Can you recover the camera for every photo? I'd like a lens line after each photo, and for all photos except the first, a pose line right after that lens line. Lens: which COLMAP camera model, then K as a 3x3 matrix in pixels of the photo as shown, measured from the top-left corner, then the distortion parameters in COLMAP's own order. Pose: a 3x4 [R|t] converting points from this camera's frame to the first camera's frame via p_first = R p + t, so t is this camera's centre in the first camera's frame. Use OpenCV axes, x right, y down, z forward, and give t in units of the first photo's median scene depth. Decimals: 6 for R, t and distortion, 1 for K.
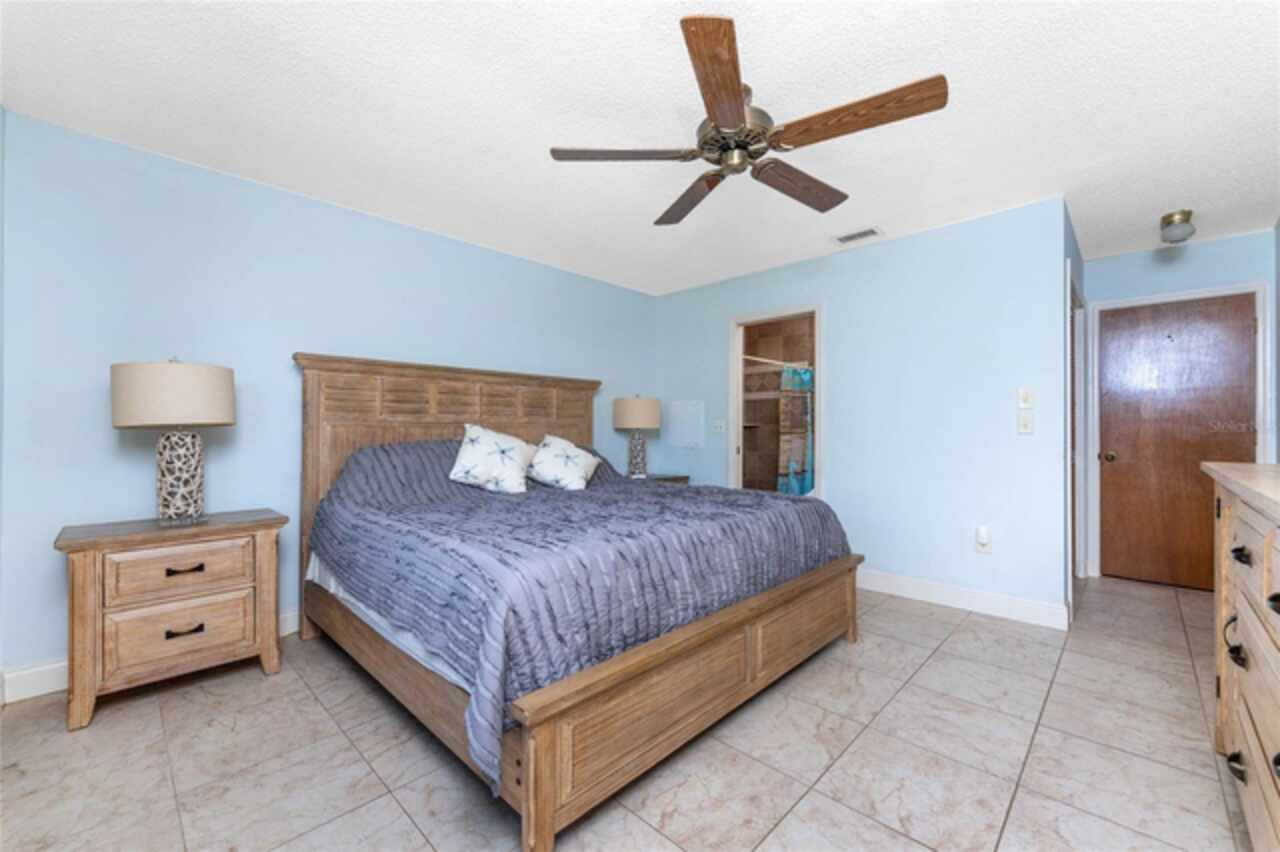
lens RADIAL K [[517.6, 0, 640.0], [0, 517.6, 426.0], [0, 0, 1]] dist [0.019678, -0.000003]
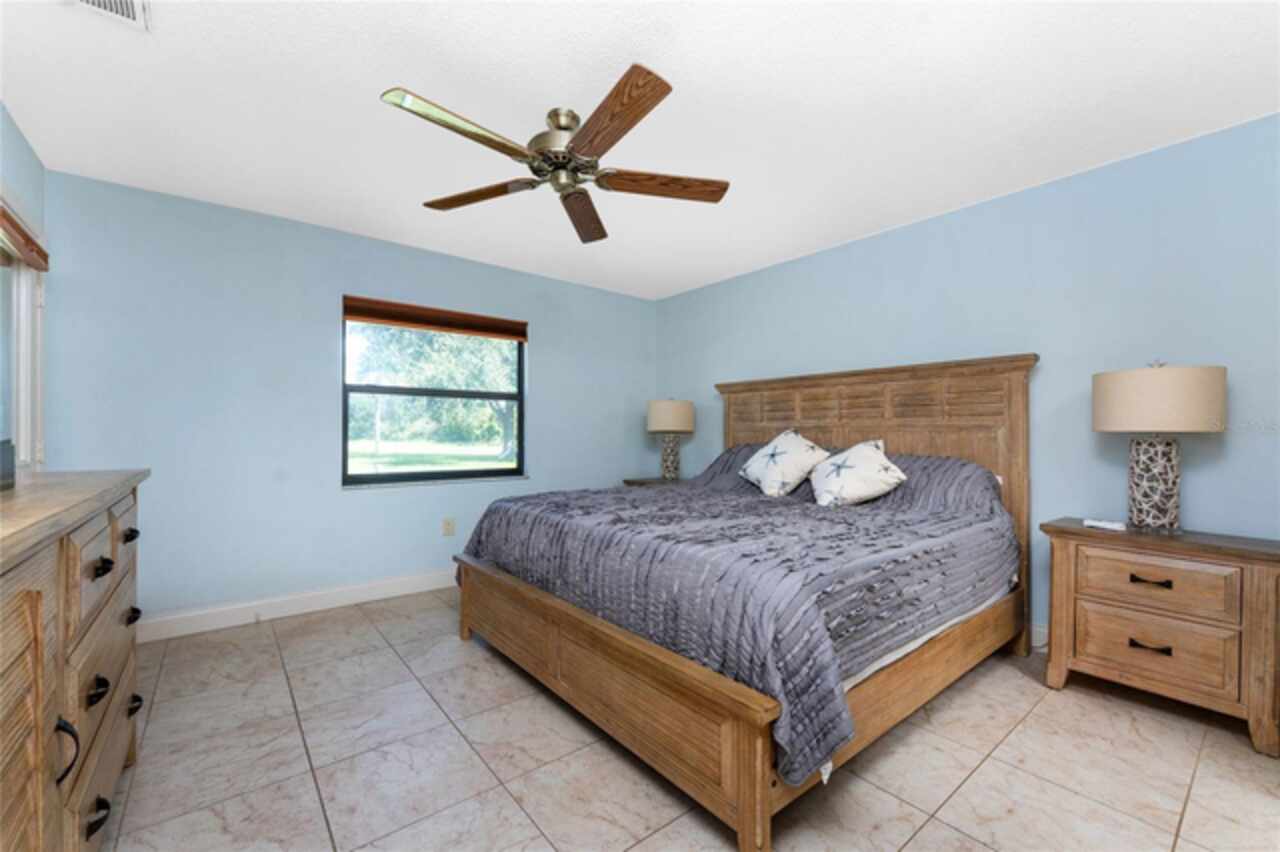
lens RADIAL K [[519.0, 0, 640.0], [0, 519.0, 426.0], [0, 0, 1]] dist [-0.000395, 0.000080]
pose [[-0.119081, -0.017557, -0.992729, 0.755663], [0.004711, 0.999822, -0.018248, 0.008906], [0.992873, -0.006849, -0.118977, 0.802587]]
